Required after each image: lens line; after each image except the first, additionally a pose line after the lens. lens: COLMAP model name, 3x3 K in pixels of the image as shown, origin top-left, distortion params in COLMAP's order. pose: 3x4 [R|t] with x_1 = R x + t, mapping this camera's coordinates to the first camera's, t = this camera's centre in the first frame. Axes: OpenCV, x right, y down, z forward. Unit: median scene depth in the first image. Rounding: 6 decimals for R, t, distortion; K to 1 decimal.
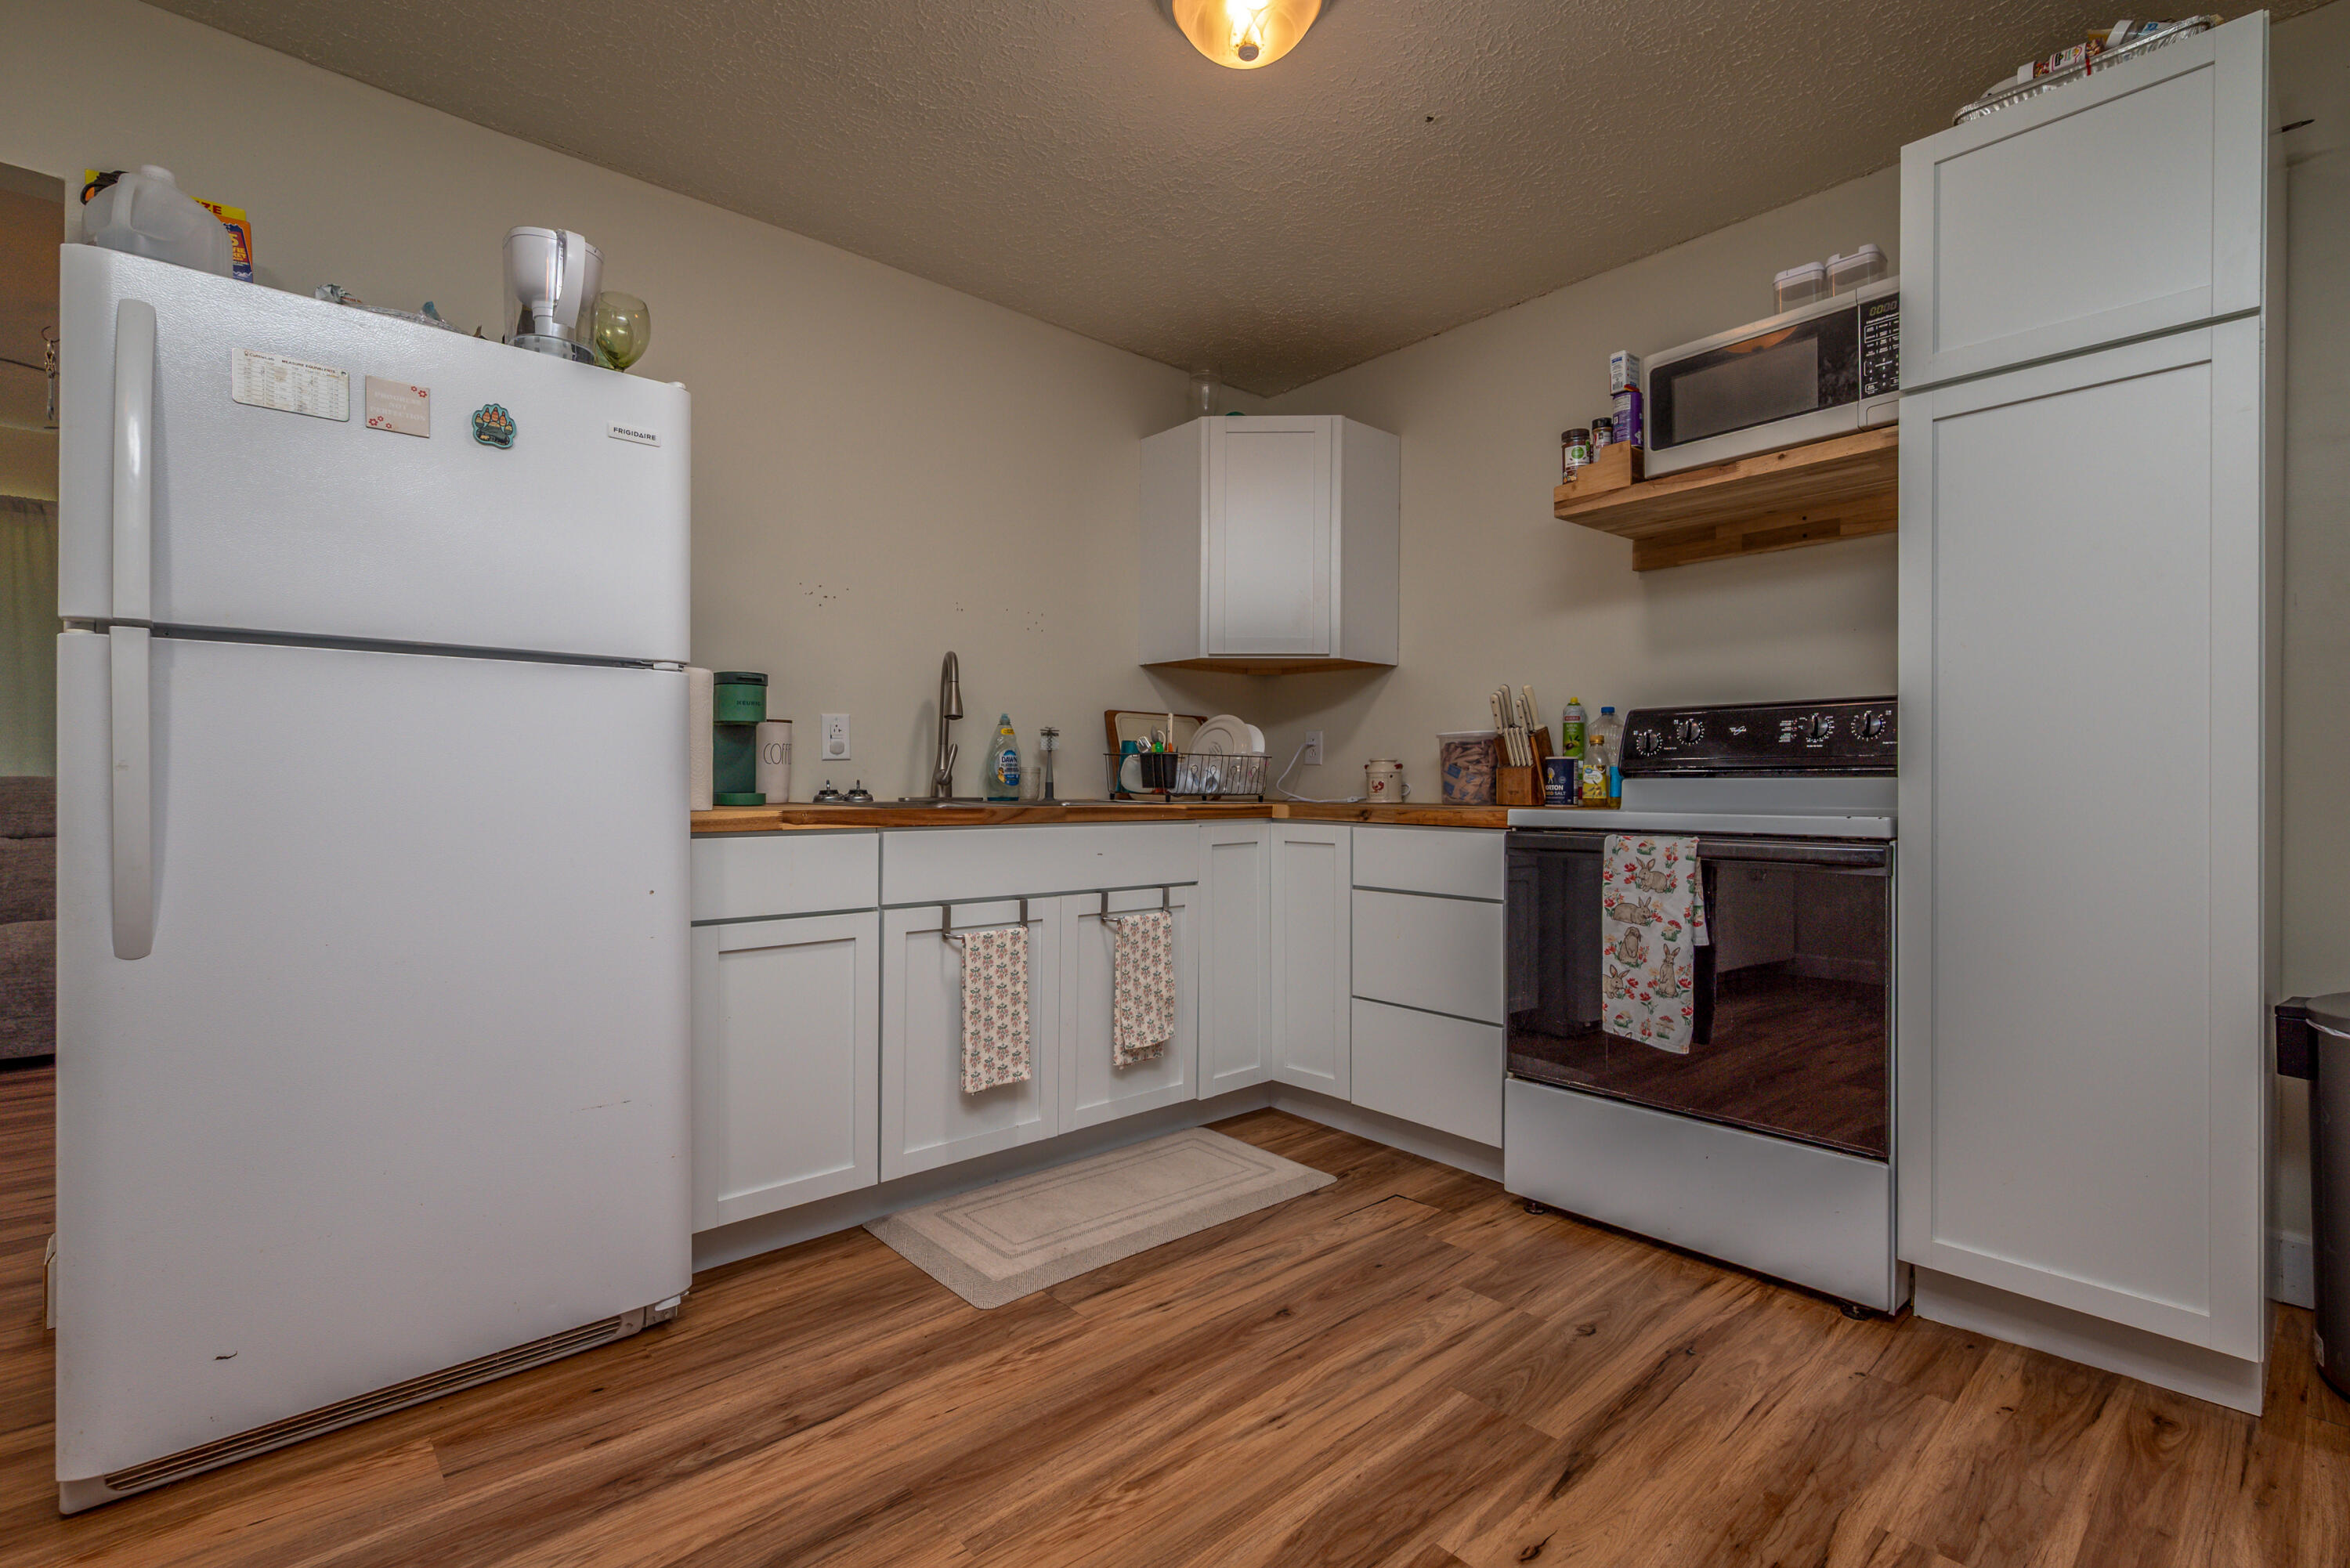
lens RADIAL K [[1067.4, 0, 1175.0], [0, 1067.4, 784.0], [0, 0, 1]] dist [-0.000023, 0.000046]
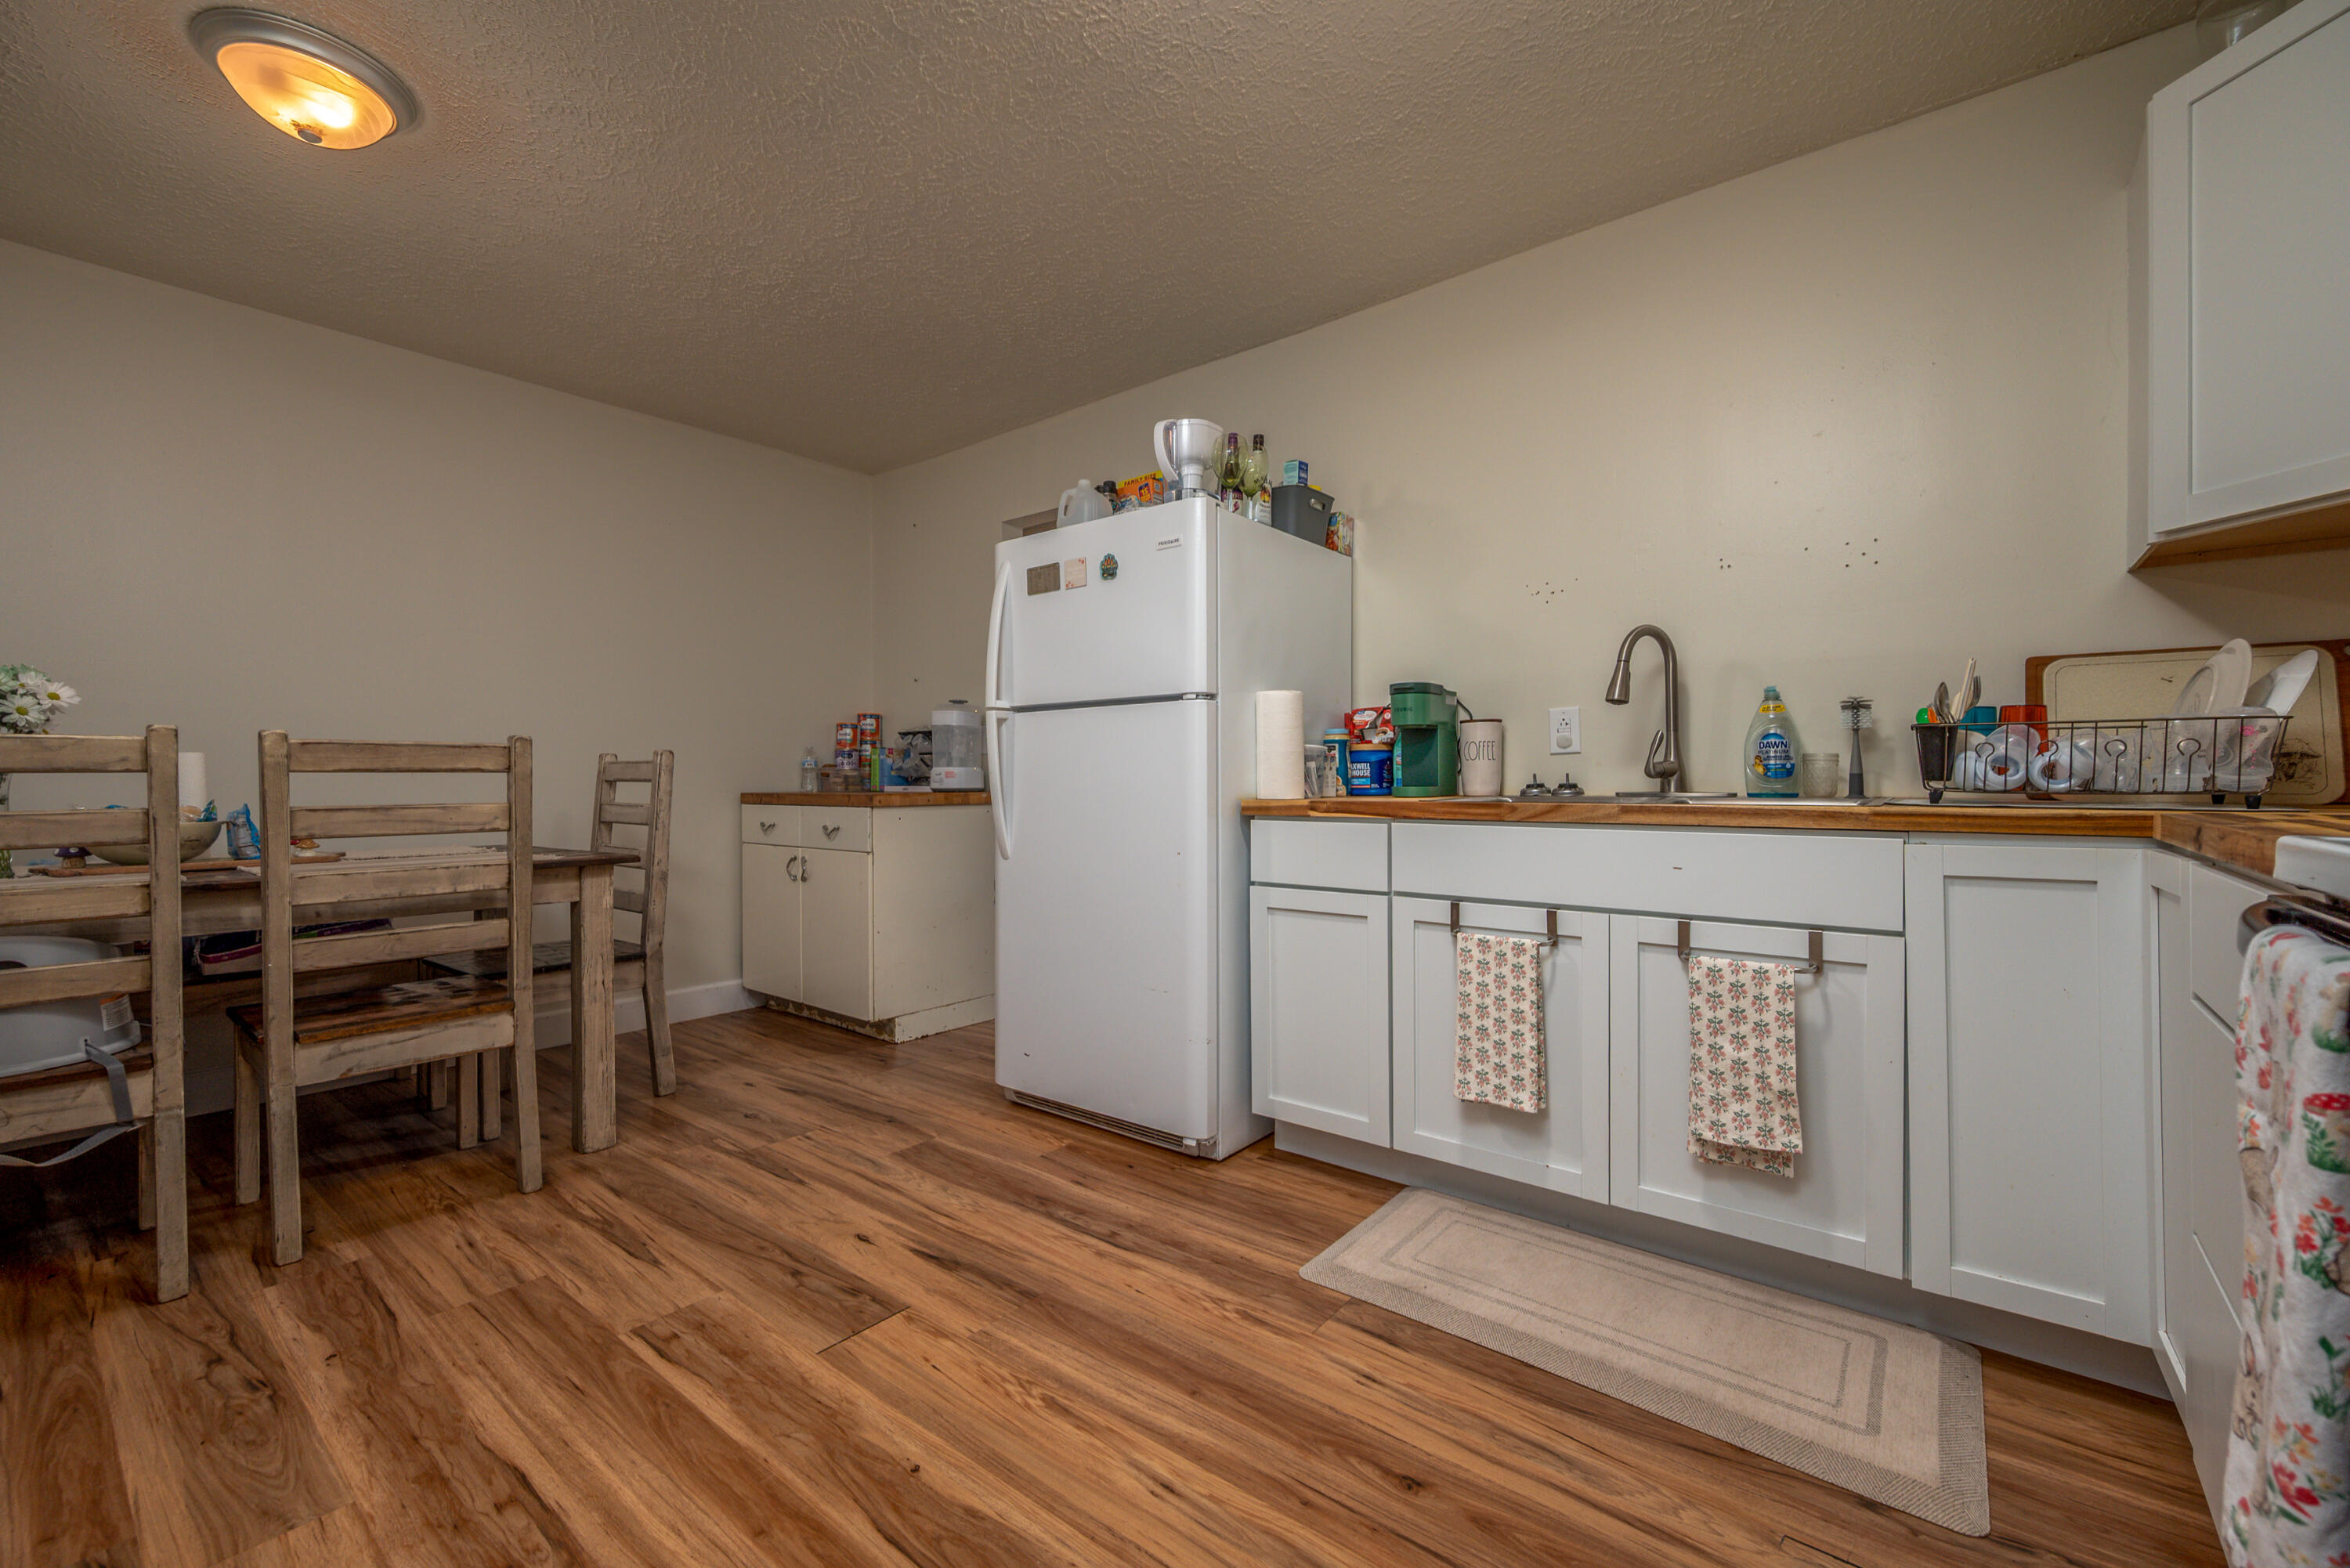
lens RADIAL K [[940.1, 0, 1175.0], [0, 940.1, 784.0], [0, 0, 1]] dist [-0.003041, -0.000028]
pose [[0.167765, 0.001927, -0.985825, 0.662903], [0.003648, 0.999990, 0.002576, 0.003209], [0.985820, -0.004029, 0.167756, 0.669901]]
